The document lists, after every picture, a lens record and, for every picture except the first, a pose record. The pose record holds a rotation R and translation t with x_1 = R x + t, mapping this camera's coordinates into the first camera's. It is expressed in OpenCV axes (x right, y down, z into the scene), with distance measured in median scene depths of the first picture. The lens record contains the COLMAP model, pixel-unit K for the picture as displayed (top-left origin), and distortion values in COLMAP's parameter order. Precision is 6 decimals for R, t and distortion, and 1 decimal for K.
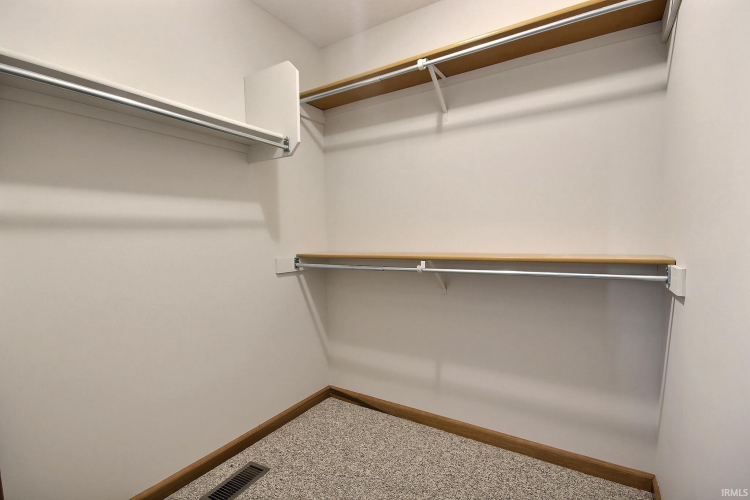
lens RADIAL K [[347.0, 0, 388.2], [0, 347.0, 252.2], [0, 0, 1]] dist [-0.002507, -0.000244]
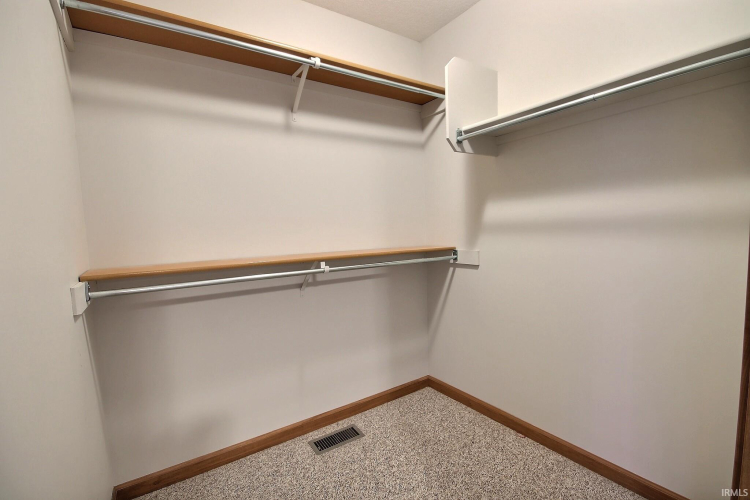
lens RADIAL K [[347.4, 0, 375.2], [0, 347.4, 259.0], [0, 0, 1]] dist [0.001370, 0.000288]
pose [[0.425183, -0.071626, 0.902269, -0.723167], [0.075567, 0.996193, 0.043472, -0.013930], [-0.901947, 0.049699, 0.428977, 0.428596]]
